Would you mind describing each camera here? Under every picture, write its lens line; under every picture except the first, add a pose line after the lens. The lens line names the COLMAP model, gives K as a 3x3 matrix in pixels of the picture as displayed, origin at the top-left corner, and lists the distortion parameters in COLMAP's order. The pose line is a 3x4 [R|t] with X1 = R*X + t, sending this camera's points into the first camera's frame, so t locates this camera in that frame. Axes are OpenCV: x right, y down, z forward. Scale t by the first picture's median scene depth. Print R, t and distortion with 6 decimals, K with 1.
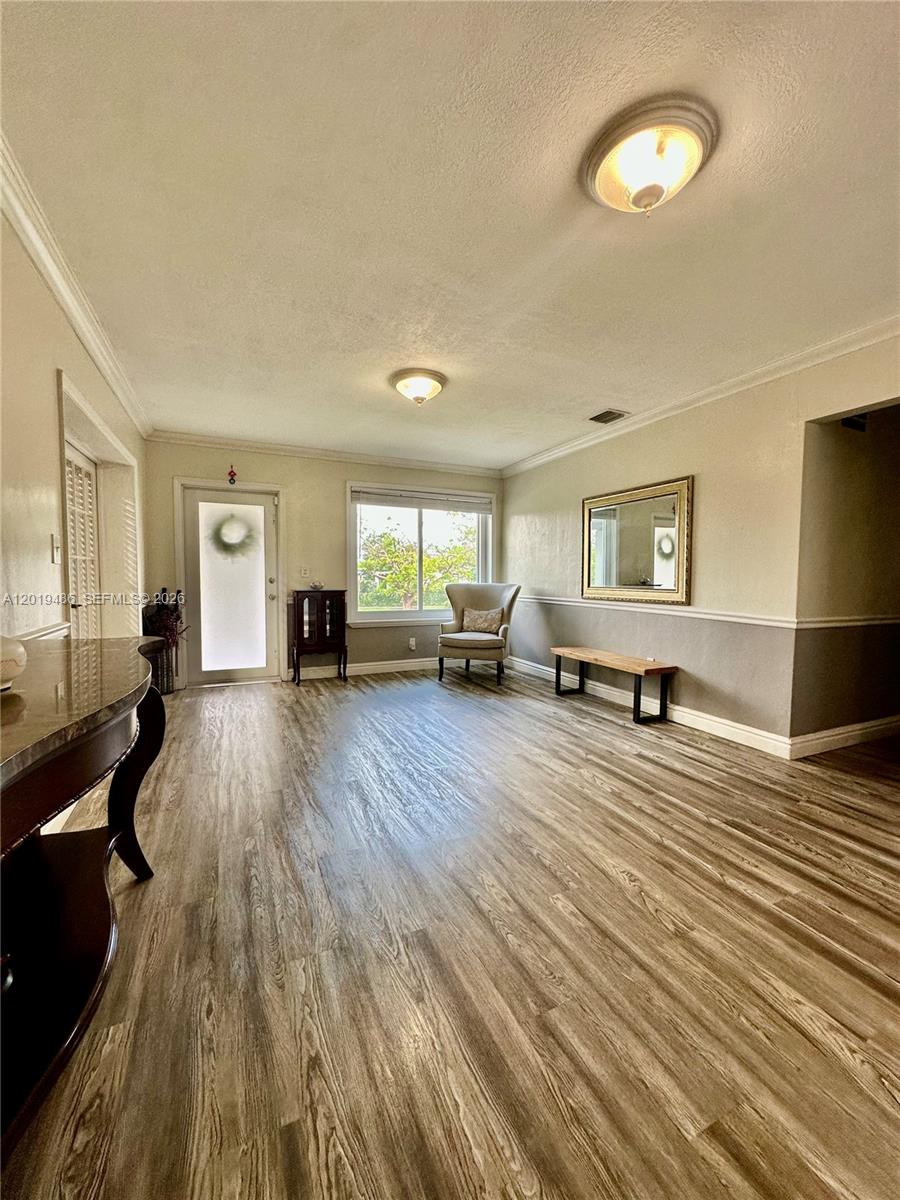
lens RADIAL K [[479.6, 0, 446.4], [0, 479.6, 596.7], [0, 0, 1]] dist [-0.006960, 0.001667]
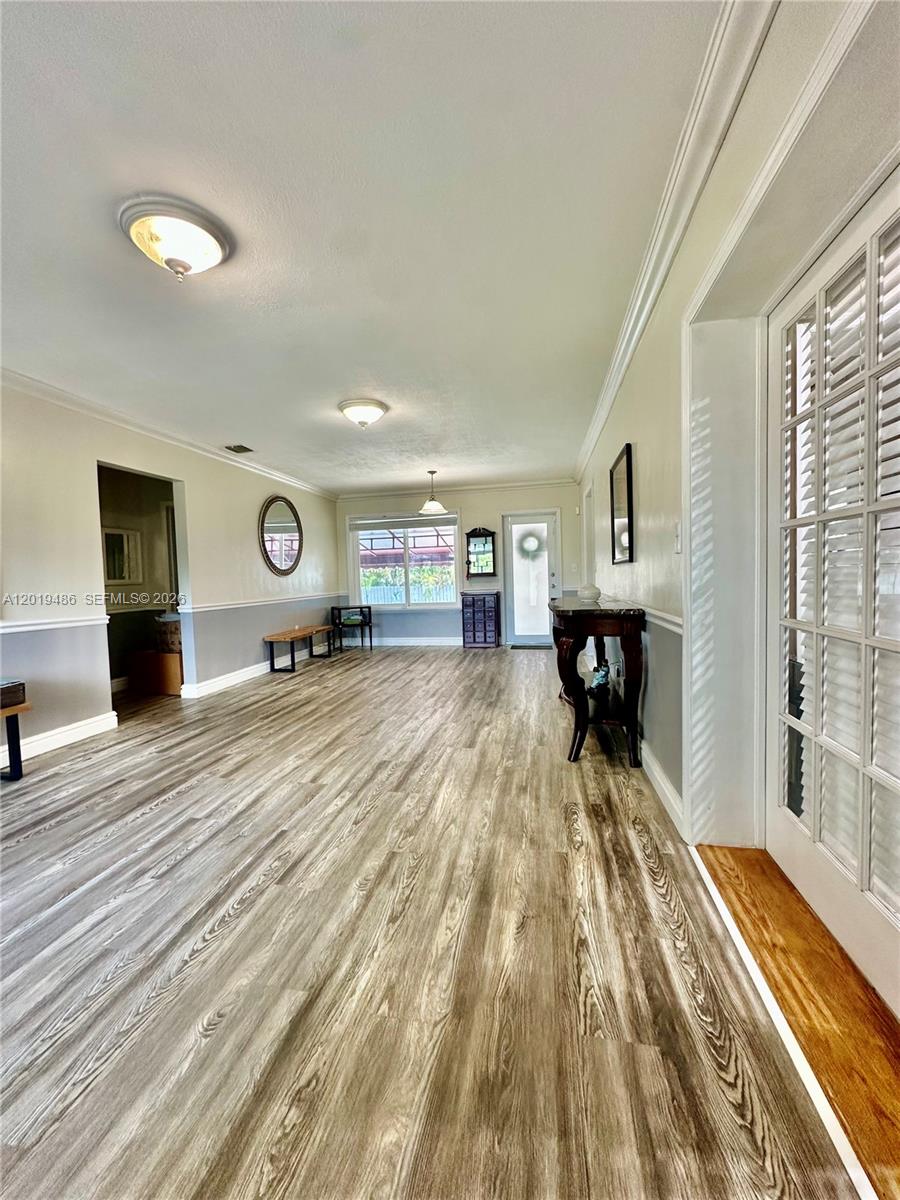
lens RADIAL K [[479.6, 0, 448.9], [0, 479.6, 599.8], [0, 0, 1]] dist [-0.006960, 0.001667]
pose [[-0.811066, -0.011140, 0.584848, -0.578467], [0.050606, 0.994734, 0.089128, -0.048754], [-0.582761, 0.101885, -0.806231, 1.168652]]
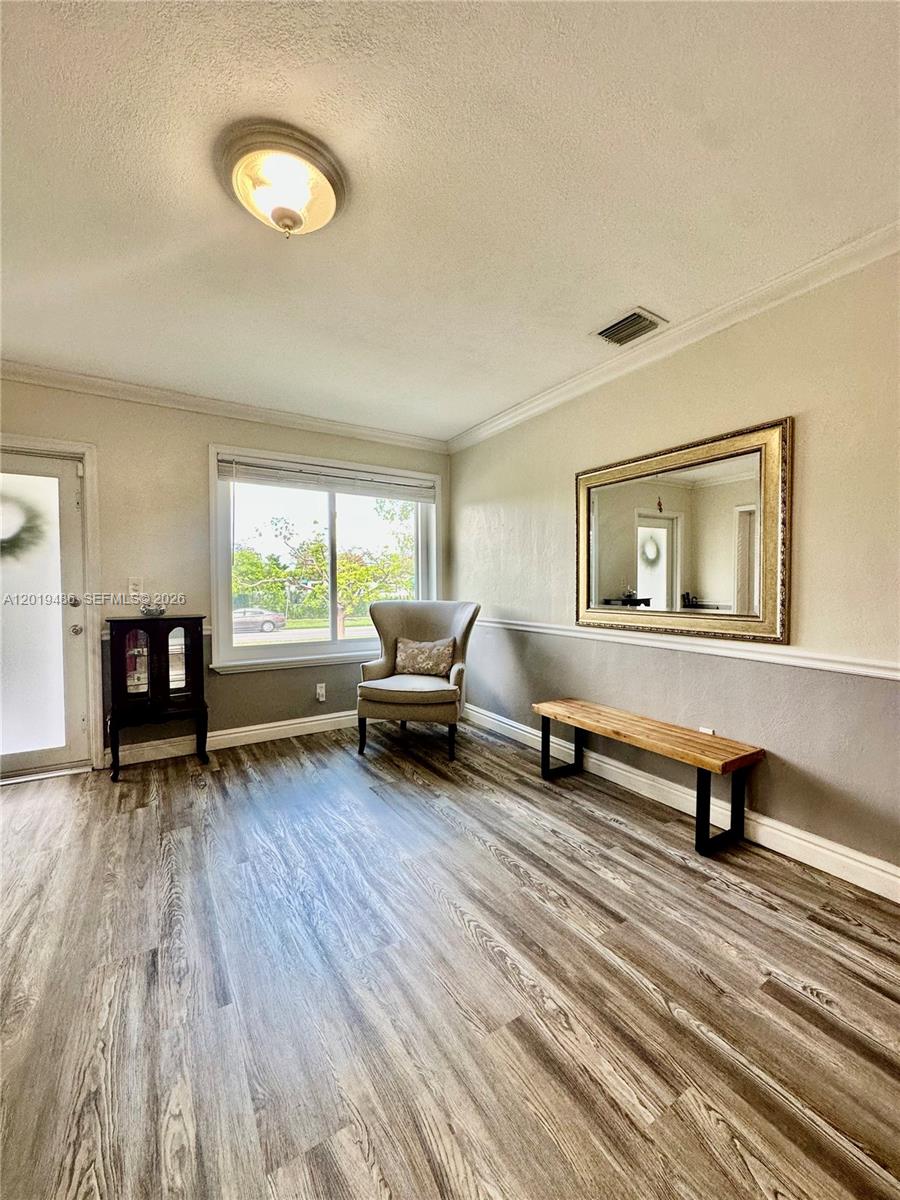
lens RADIAL K [[479.6, 0, 447.0], [0, 479.6, 598.8], [0, 0, 1]] dist [-0.006960, 0.001667]
pose [[0.991706, -0.010881, 0.128068, 0.030093], [0.012634, 0.999837, -0.012890, -0.033313], [-0.127906, 0.014401, 0.991682, 0.472284]]
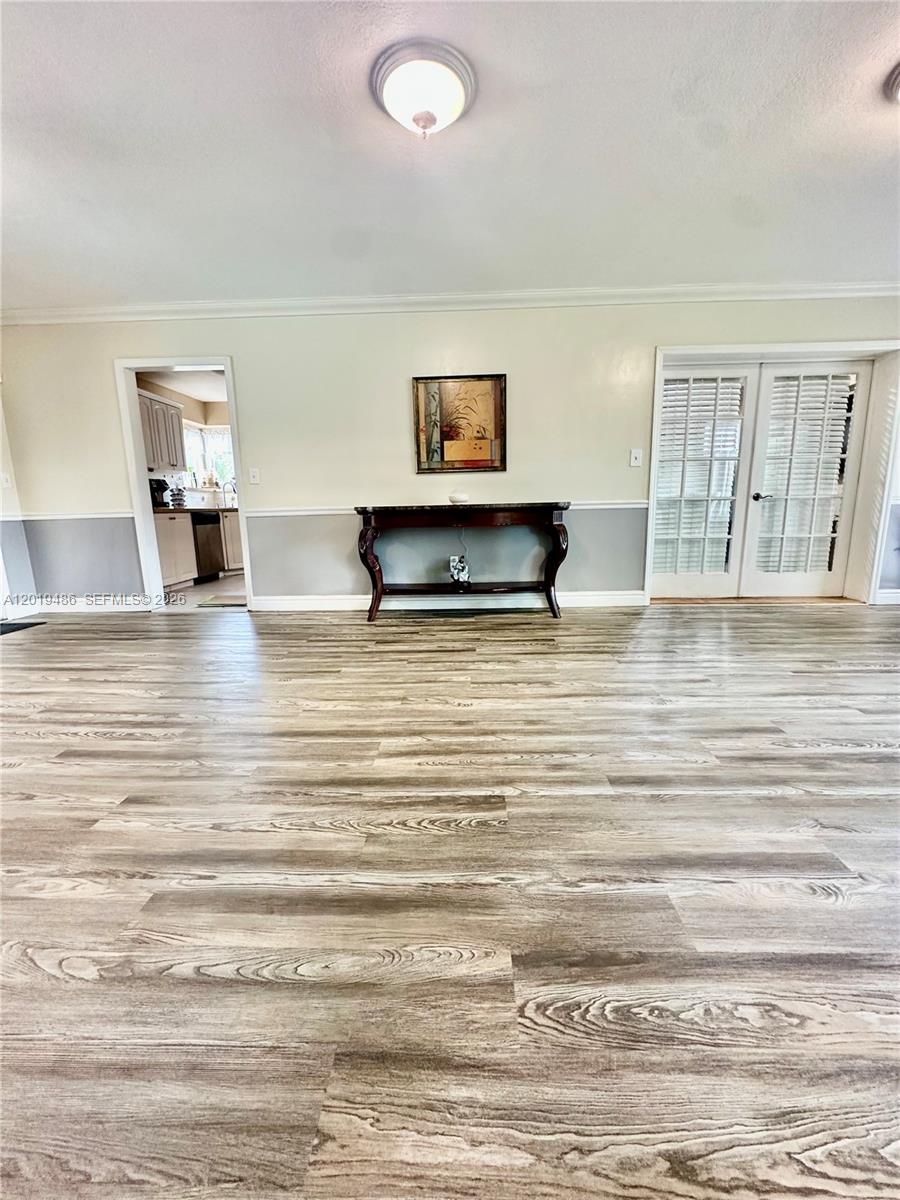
lens RADIAL K [[479.6, 0, 450.3], [0, 479.6, 600.8], [0, 0, 1]] dist [-0.006960, 0.001667]
pose [[-0.446401, 0.170909, -0.878360, 0.678060], [-0.023772, 0.978980, 0.202568, 0.045948], [0.894517, 0.111307, -0.432955, 0.705339]]
